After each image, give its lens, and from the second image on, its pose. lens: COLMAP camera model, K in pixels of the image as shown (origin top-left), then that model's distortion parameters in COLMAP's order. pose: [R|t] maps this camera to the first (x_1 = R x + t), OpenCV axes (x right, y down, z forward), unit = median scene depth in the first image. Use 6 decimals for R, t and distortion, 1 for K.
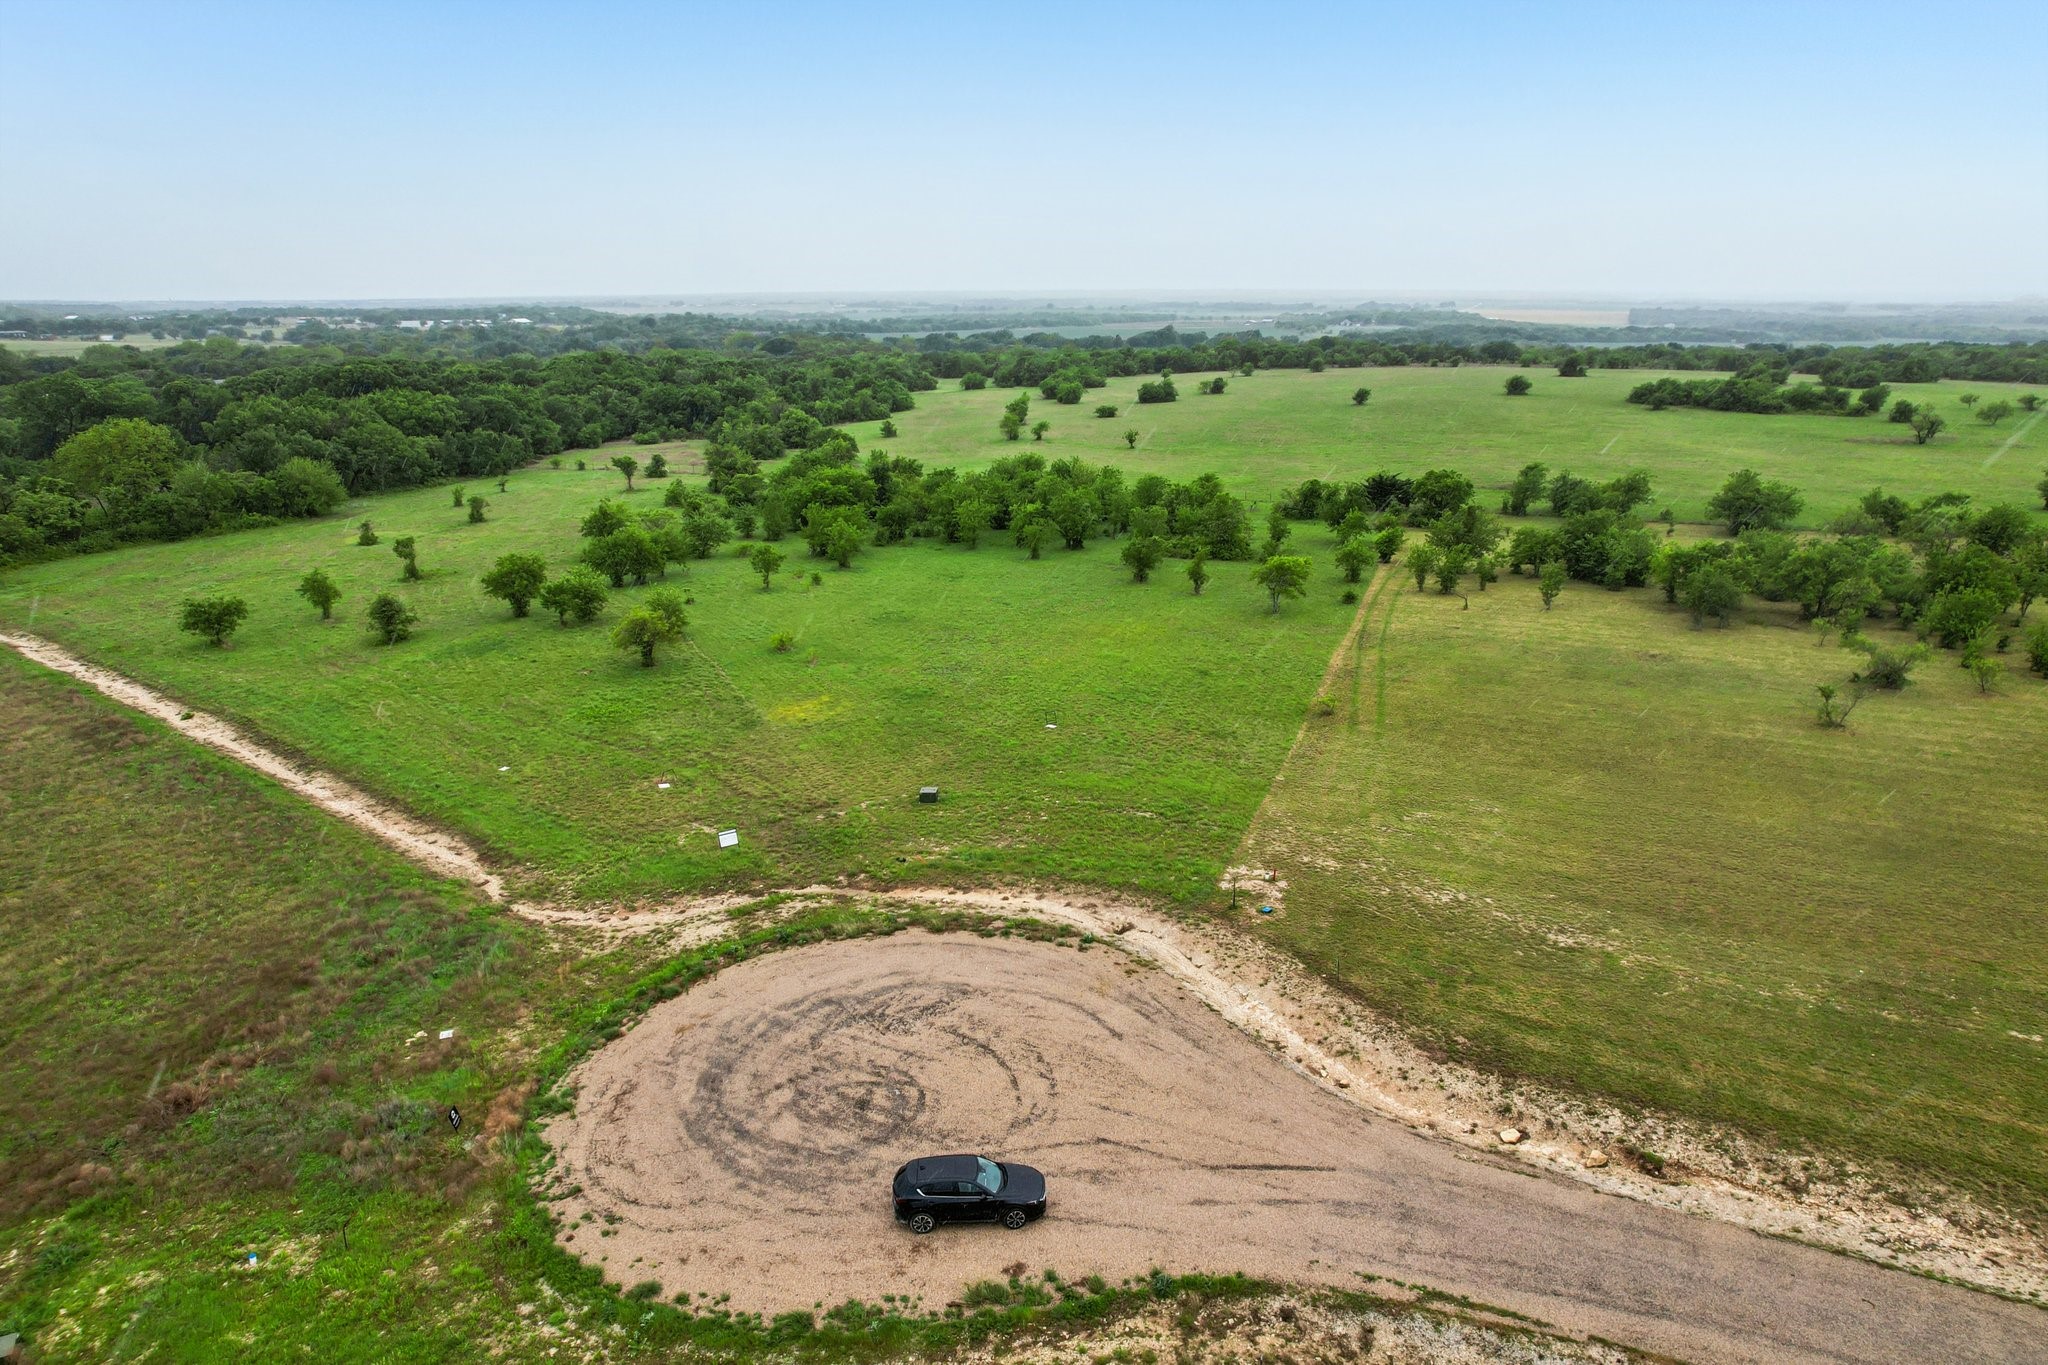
lens RADIAL K [[1339.0, 0, 1031.4], [0, 1339.0, 686.4], [0, 0, 1]] dist [-0.074162, 0.058187]
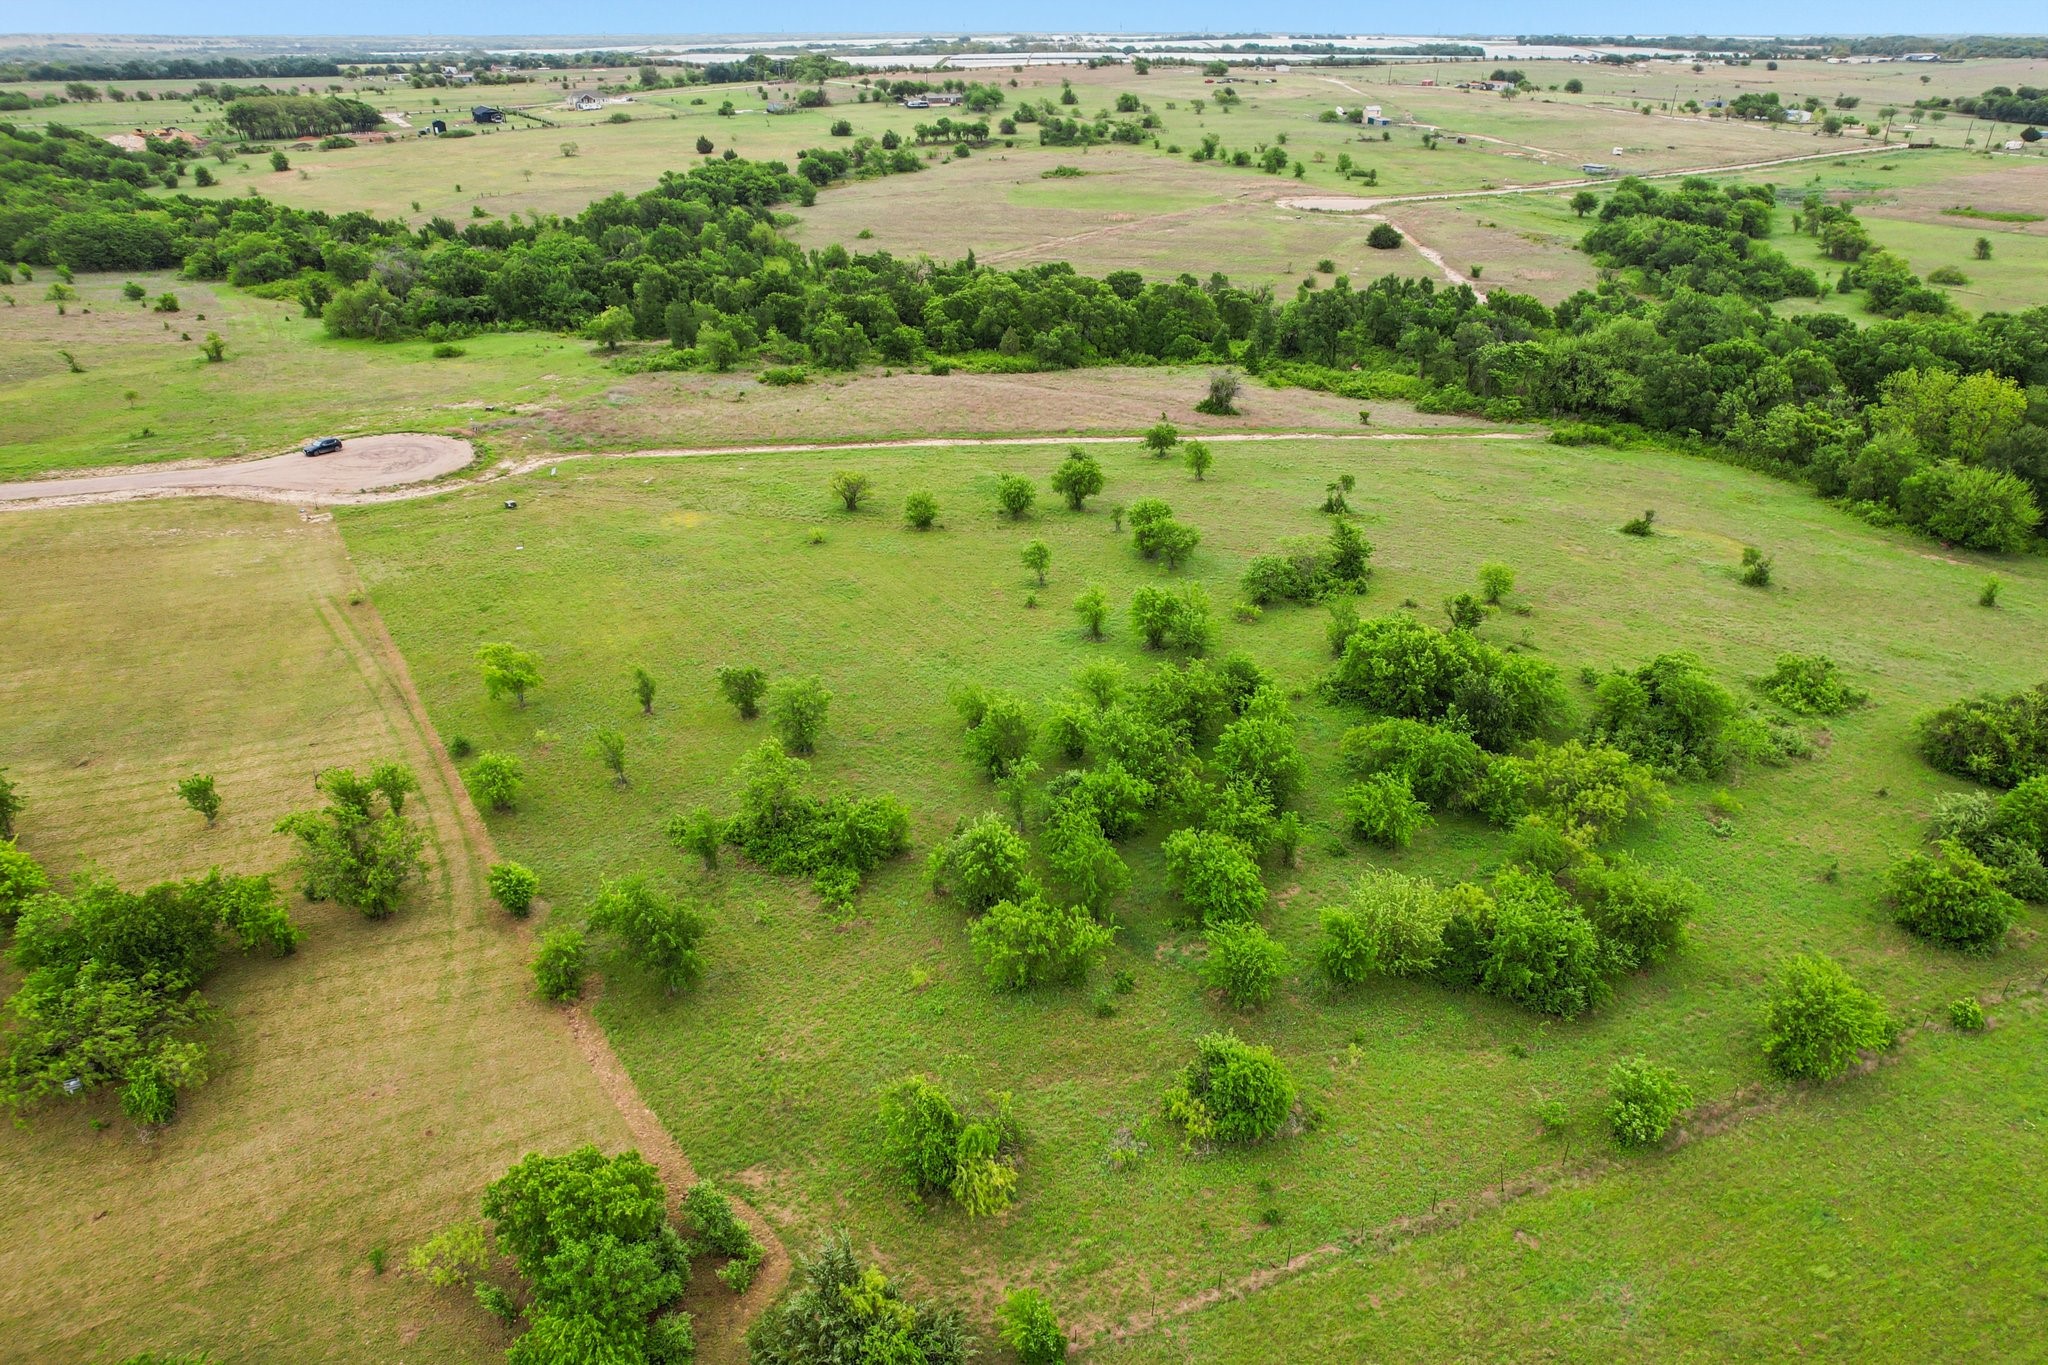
lens RADIAL K [[1357.5, 0, 1030.4], [0, 1357.5, 675.7], [0, 0, 1]] dist [-0.081758, 0.077778]
pose [[-0.619914, 0.350041, -0.702266, 0.612905], [-0.224312, 0.778579, 0.586087, -0.692316], [0.751924, 0.520851, -0.404134, 1.631987]]
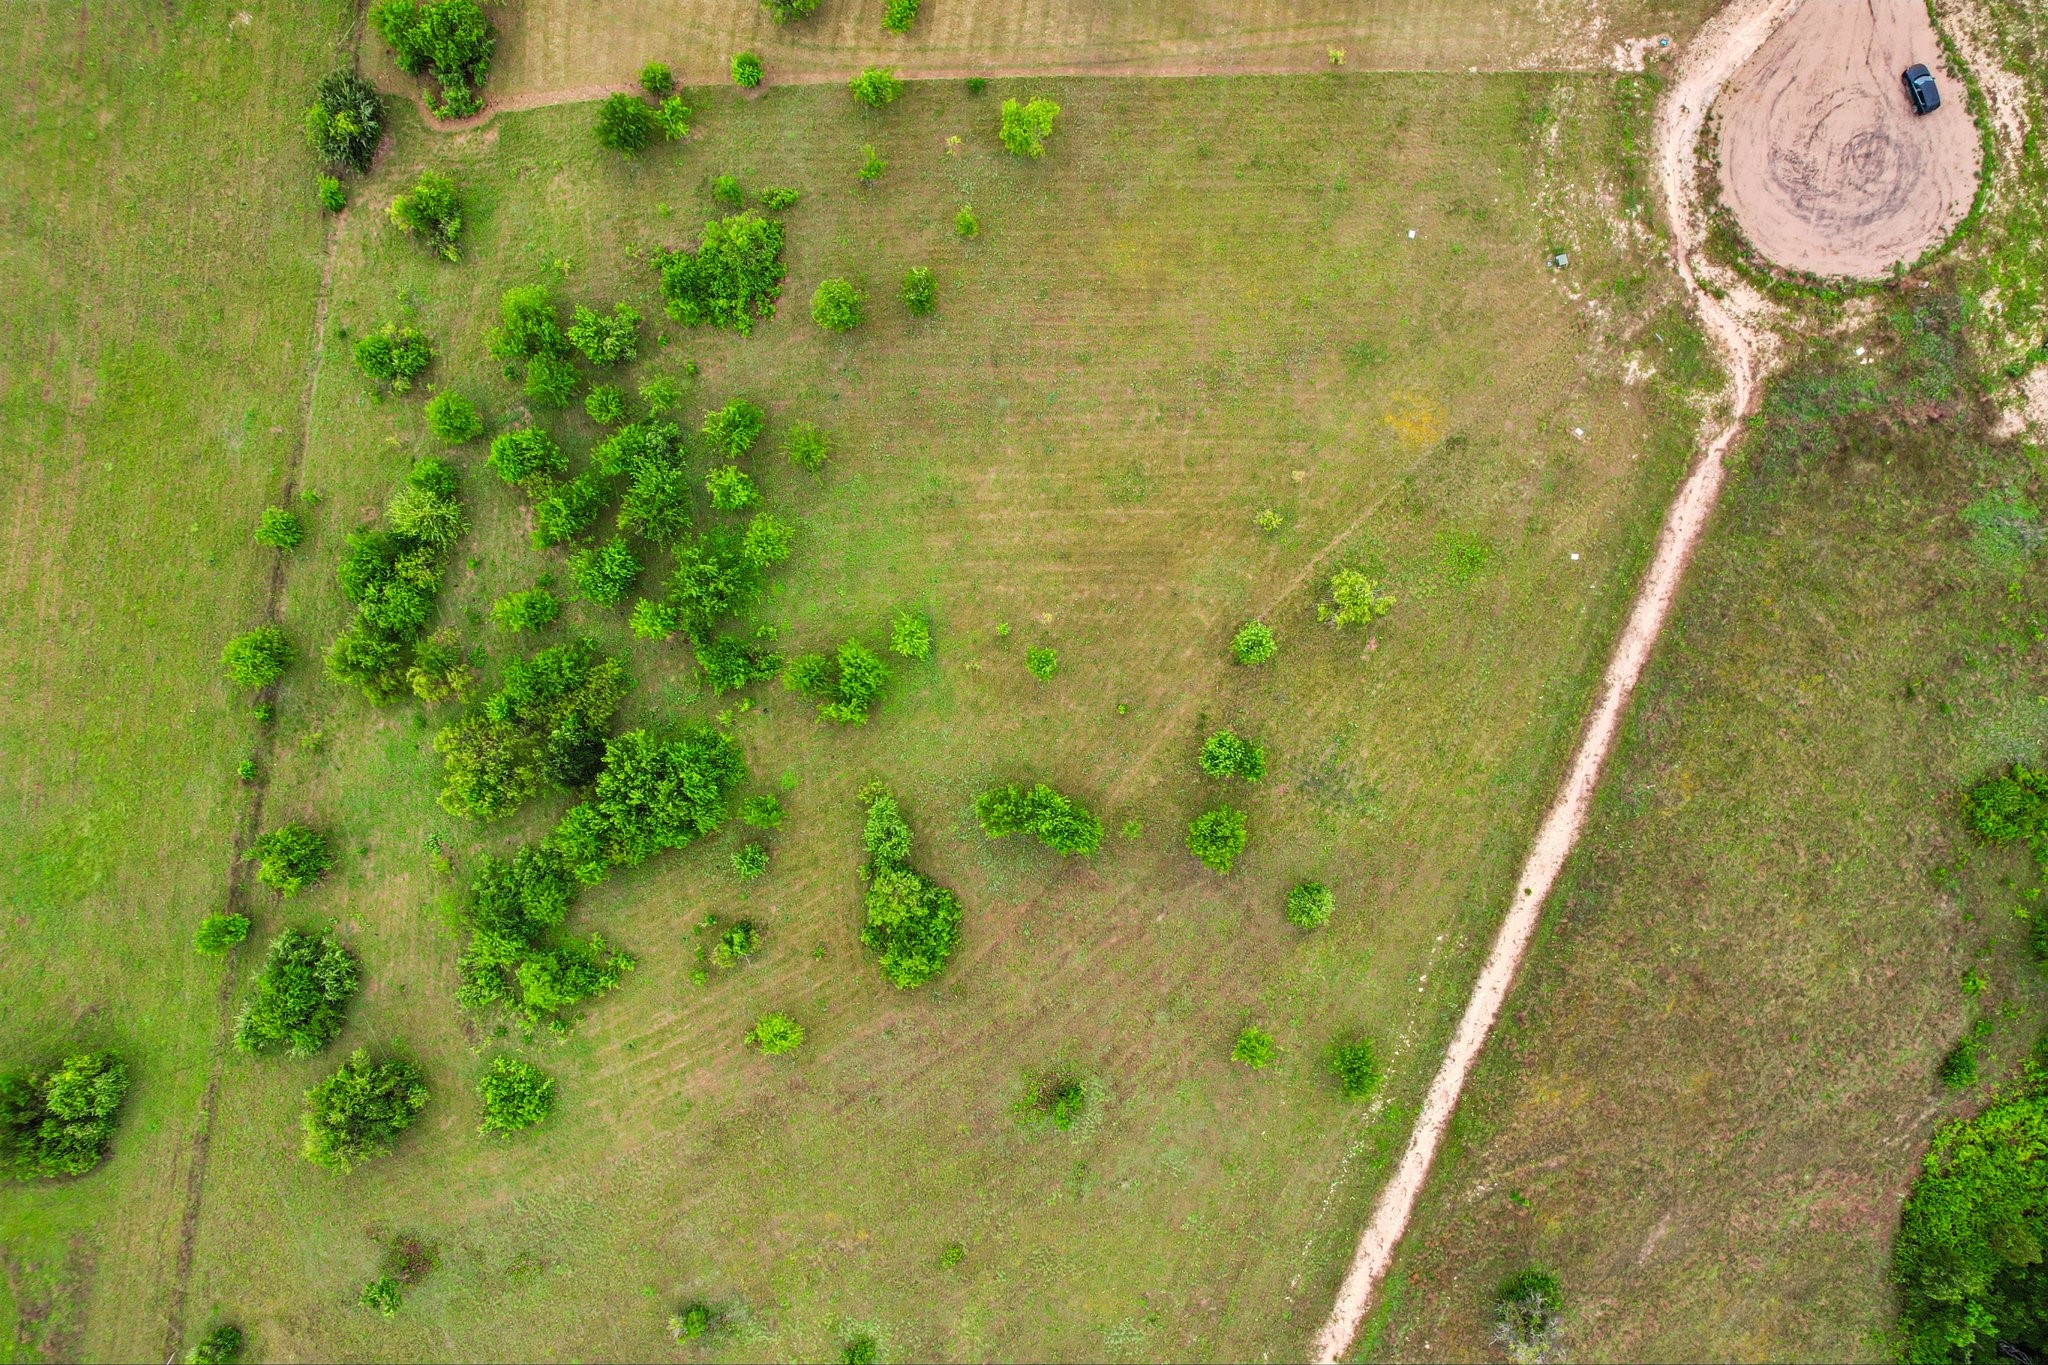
lens RADIAL K [[1337.3, 0, 1027.2], [0, 1337.3, 681.8], [0, 0, 1]] dist [-0.077867, 0.066625]
pose [[-0.323246, -0.946300, 0.005357, -0.239878], [0.321991, -0.104662, 0.940940, -1.137797], [-0.889851, 0.305880, 0.338531, 0.774753]]
